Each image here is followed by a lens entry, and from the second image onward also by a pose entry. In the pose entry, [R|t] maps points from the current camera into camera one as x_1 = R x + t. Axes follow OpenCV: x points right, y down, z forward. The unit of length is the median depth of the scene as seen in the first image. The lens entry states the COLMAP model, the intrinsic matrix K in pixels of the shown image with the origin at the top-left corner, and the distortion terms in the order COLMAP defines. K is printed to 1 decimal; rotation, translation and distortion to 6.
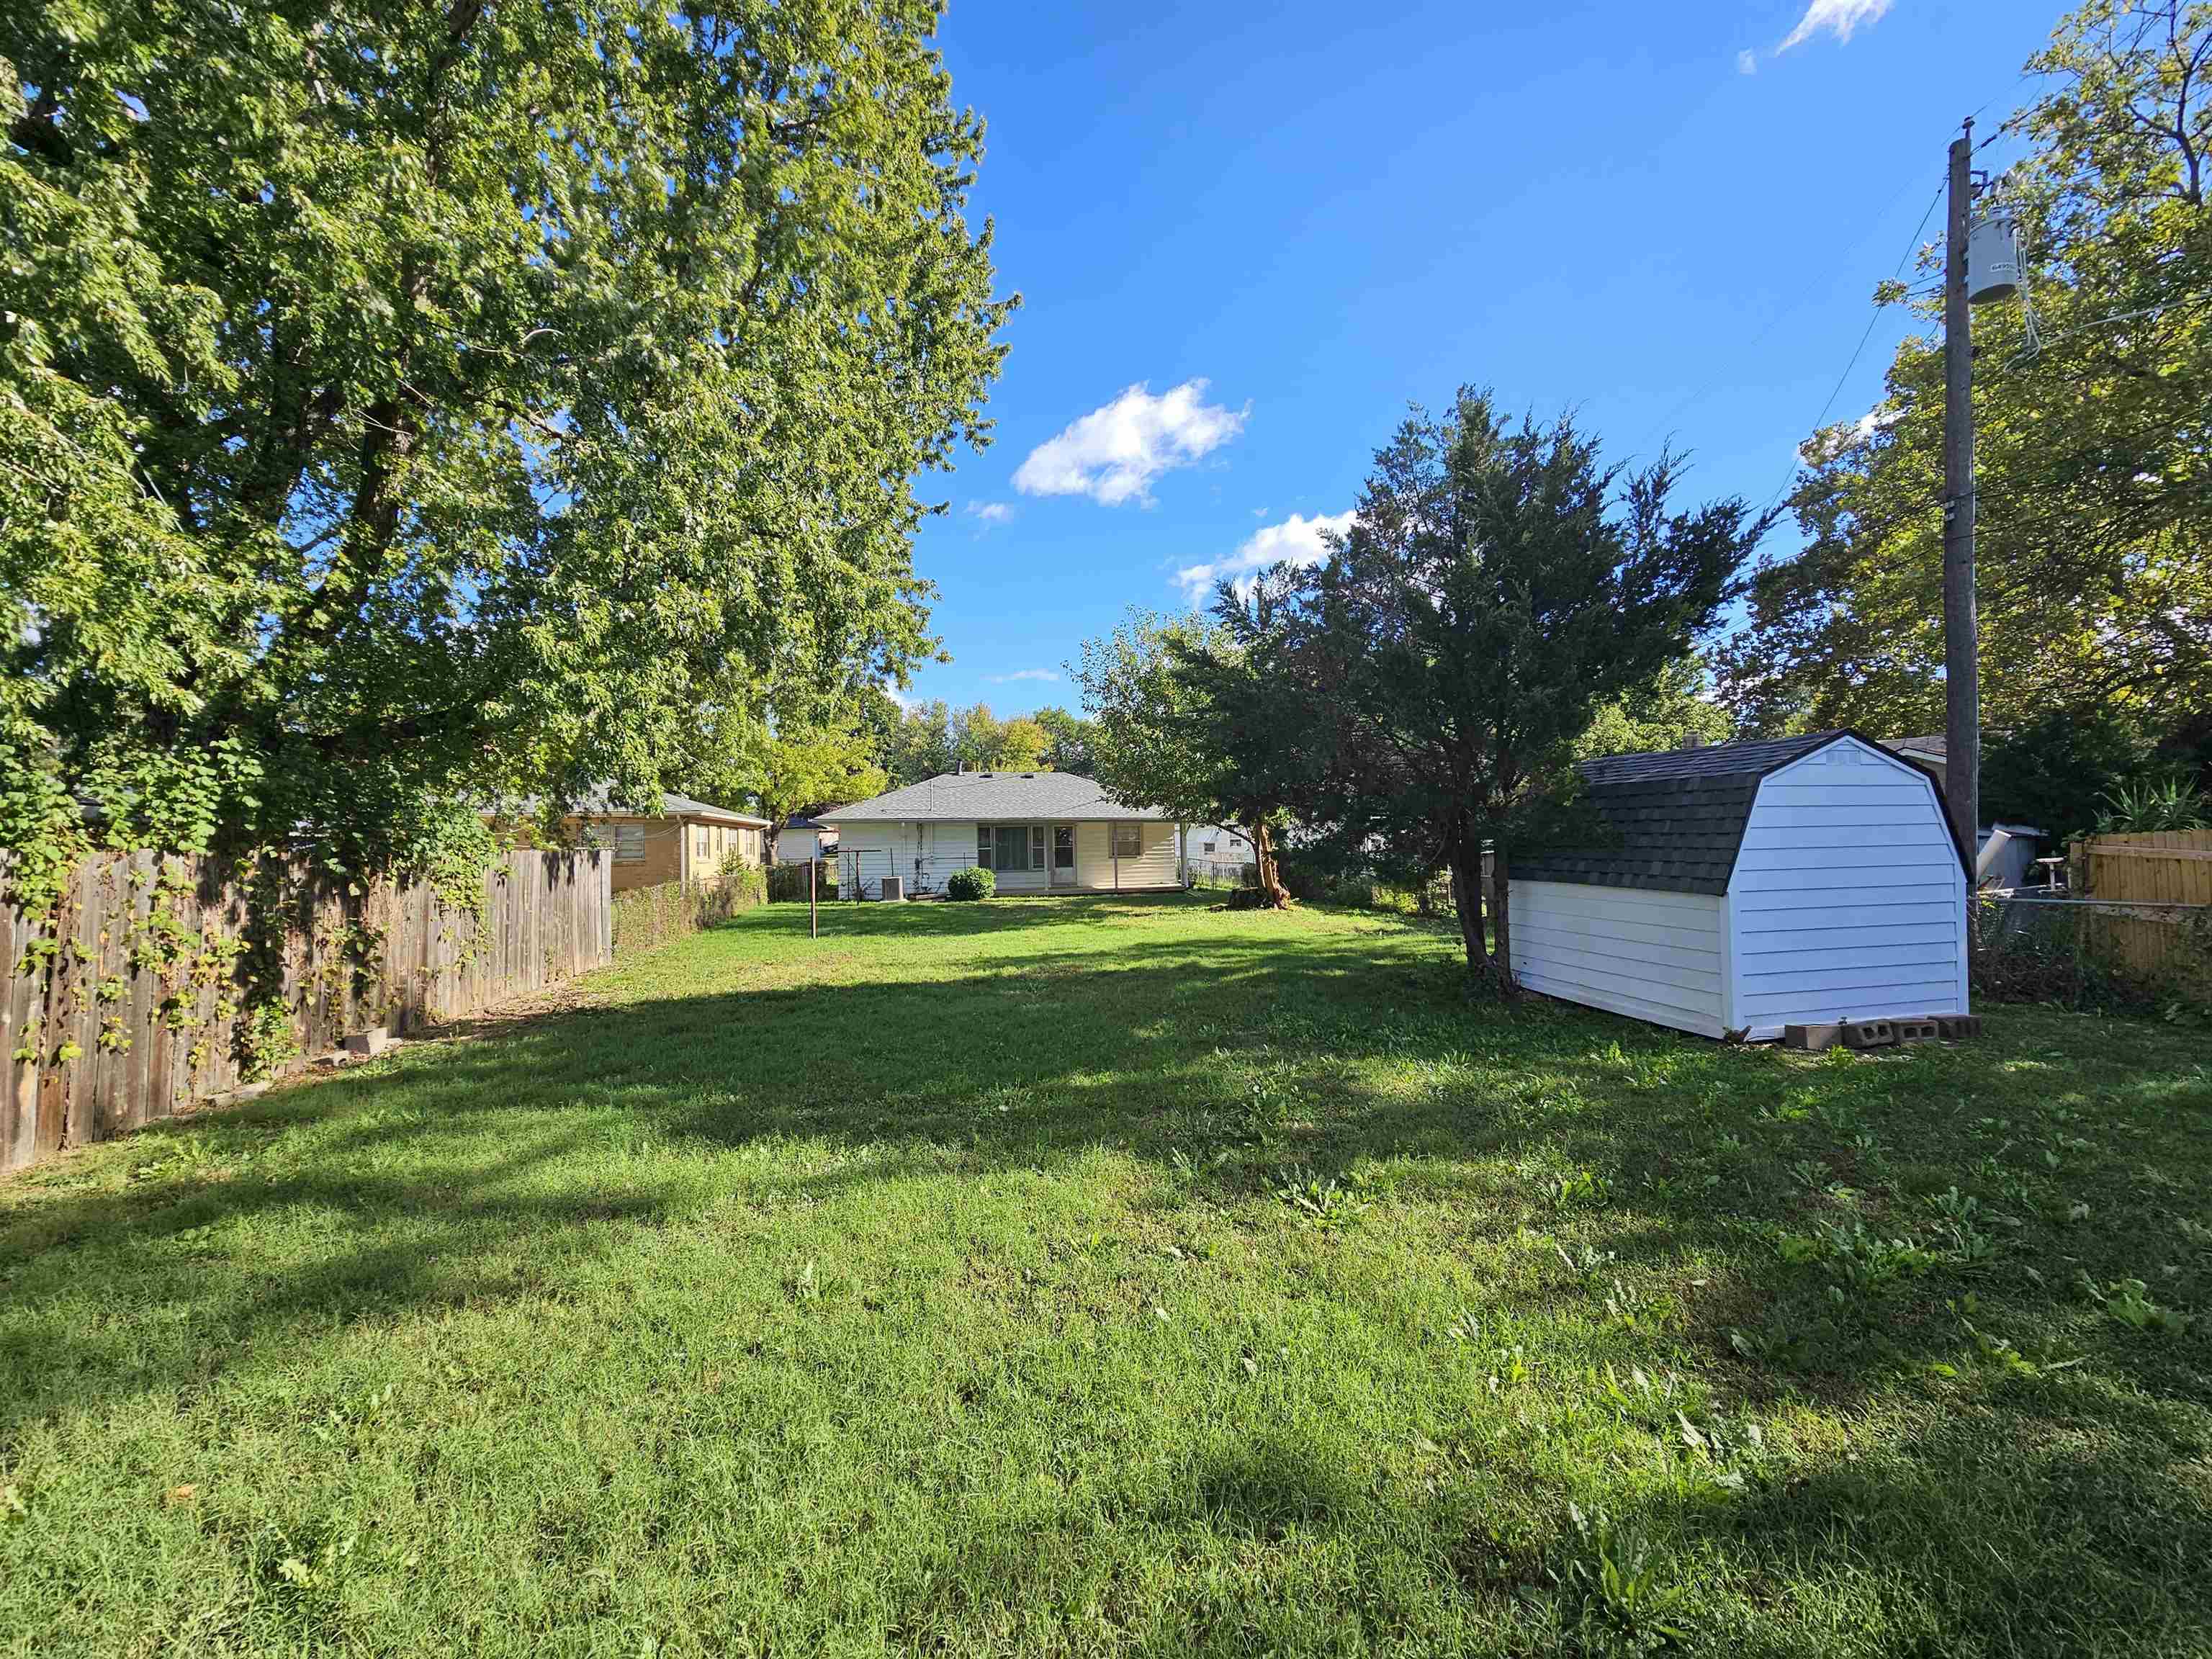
lens RADIAL K [[892.6, 0, 1119.2], [0, 892.6, 831.6], [0, 0, 1]] dist [0.000508, -0.000037]
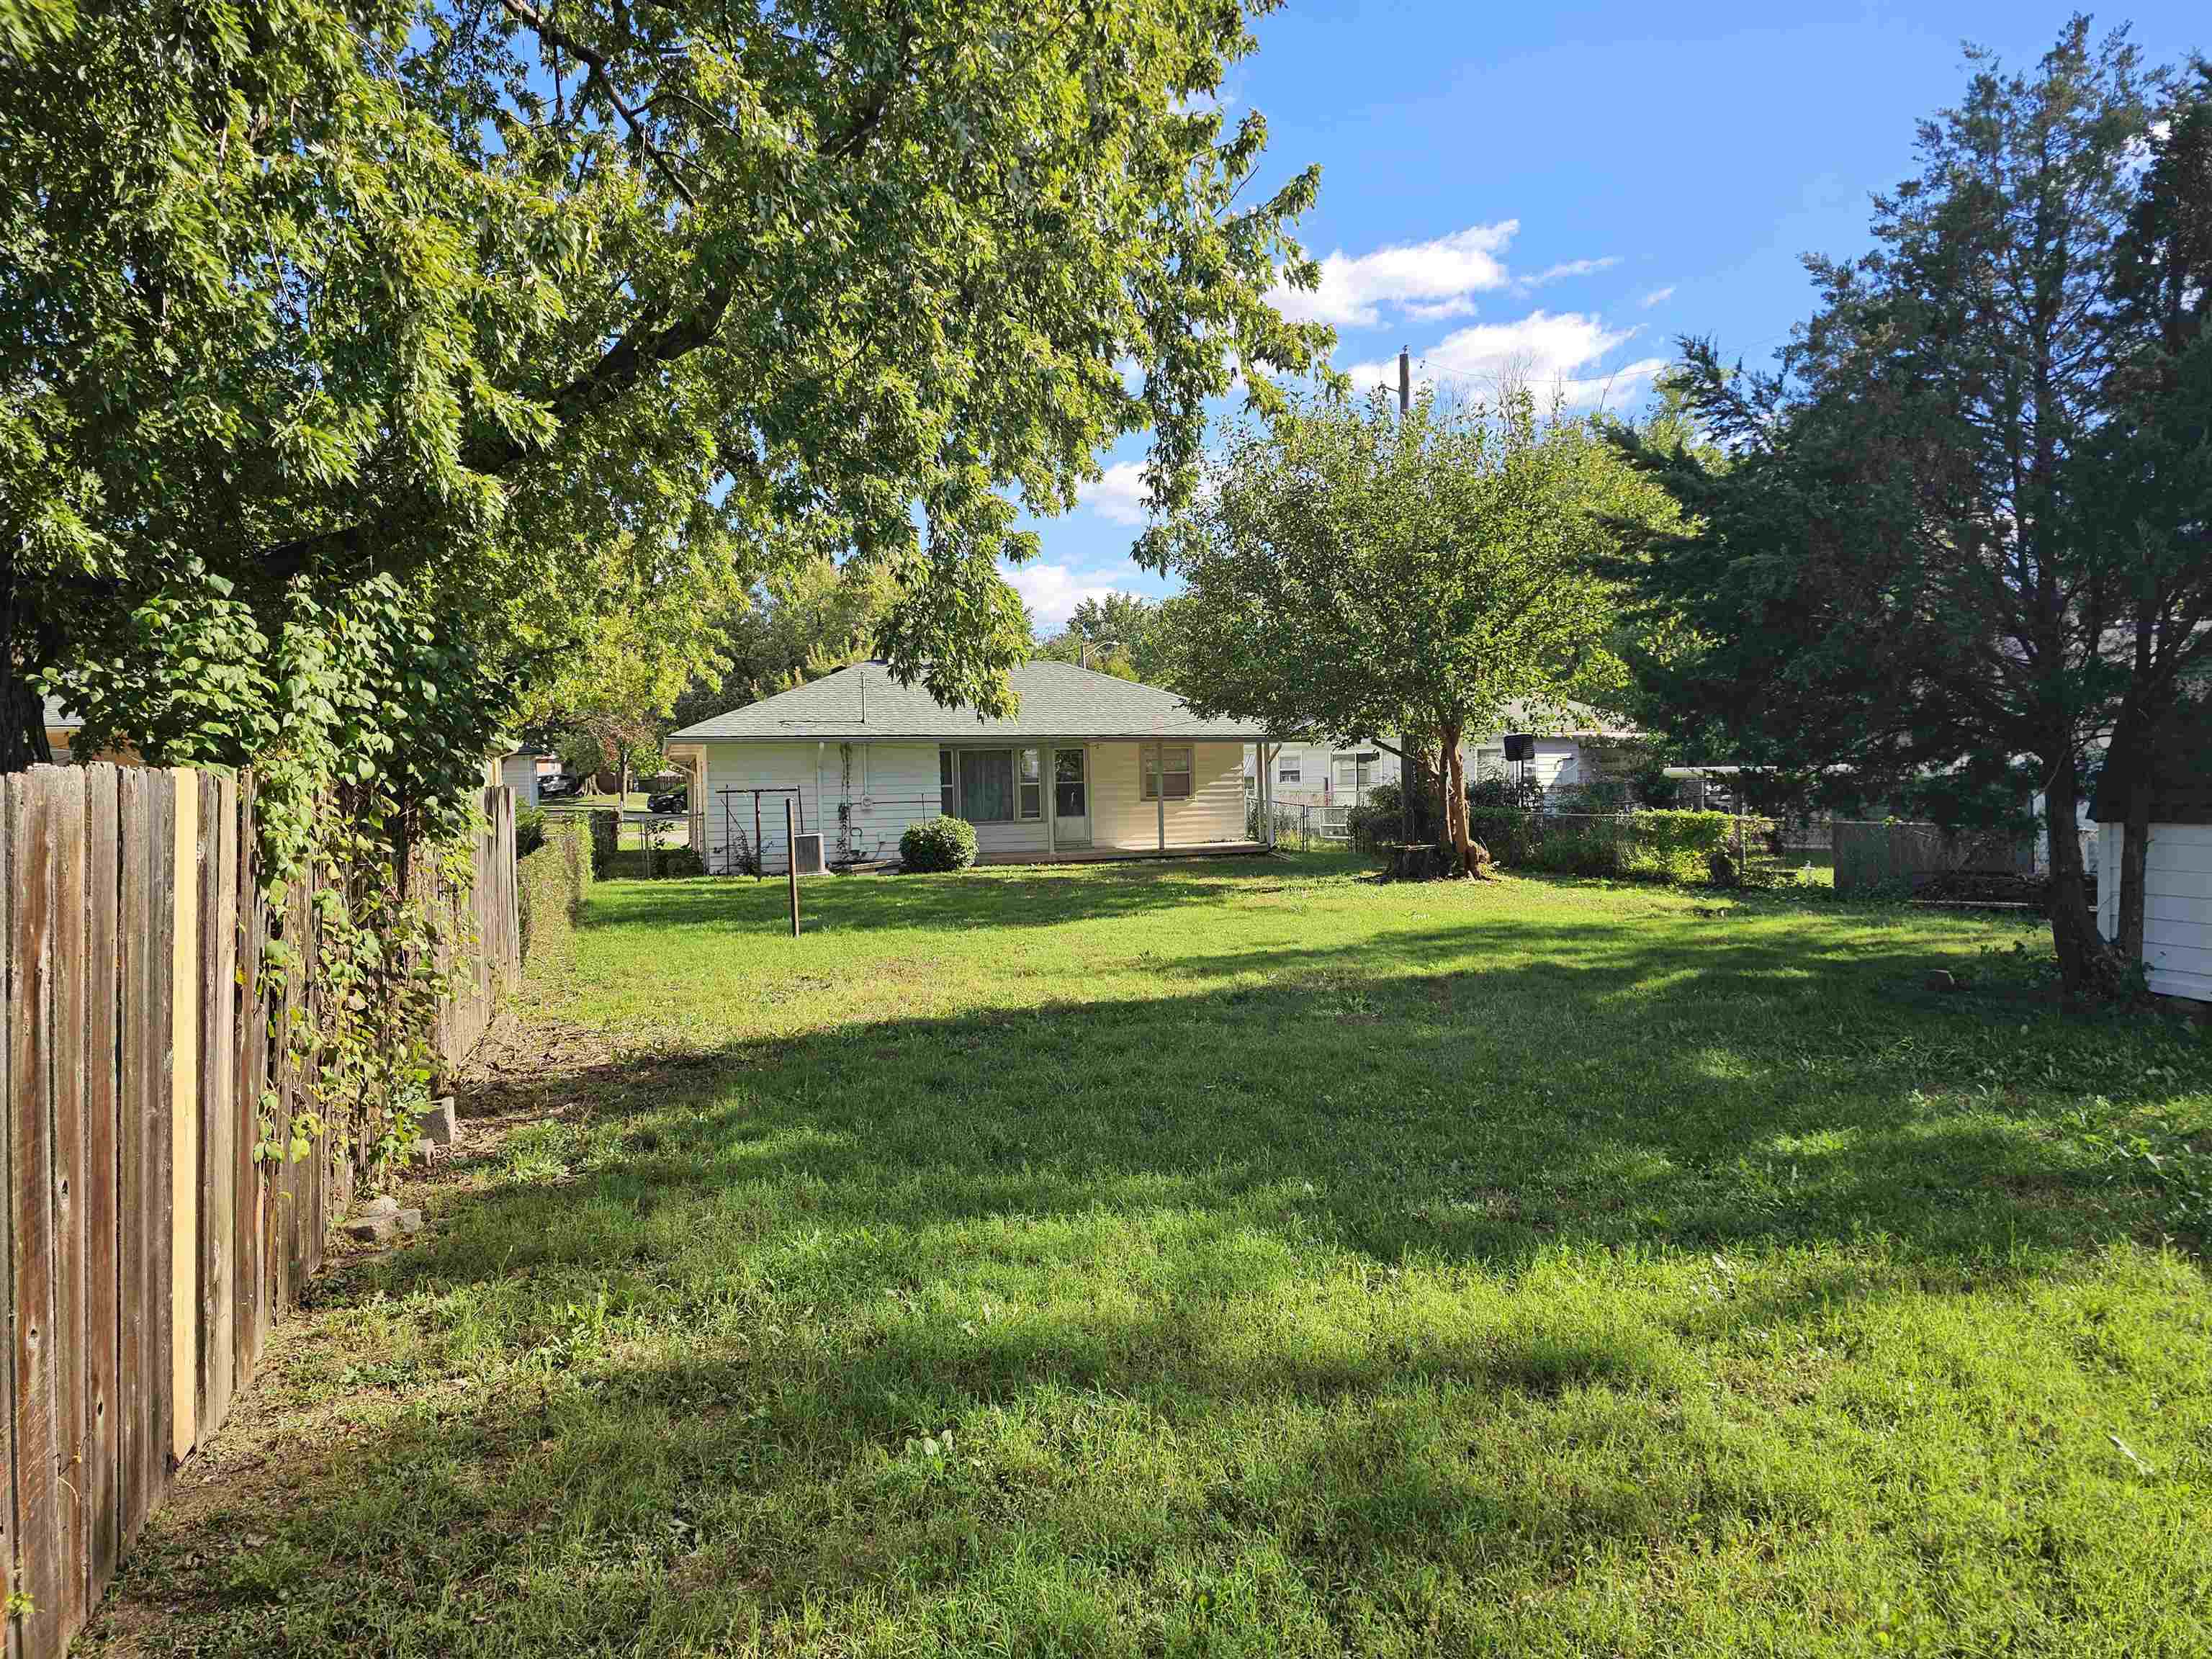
lens RADIAL K [[1458.0, 0, 1106.0], [0, 1458.0, 829.5], [0, 0, 1]] dist [0.053505, -0.043015]
pose [[0.992842, -0.008516, 0.119130, -0.172611], [0.002939, 0.998895, 0.046911, 0.003225], [-0.119398, -0.046225, 0.991770, 0.015123]]
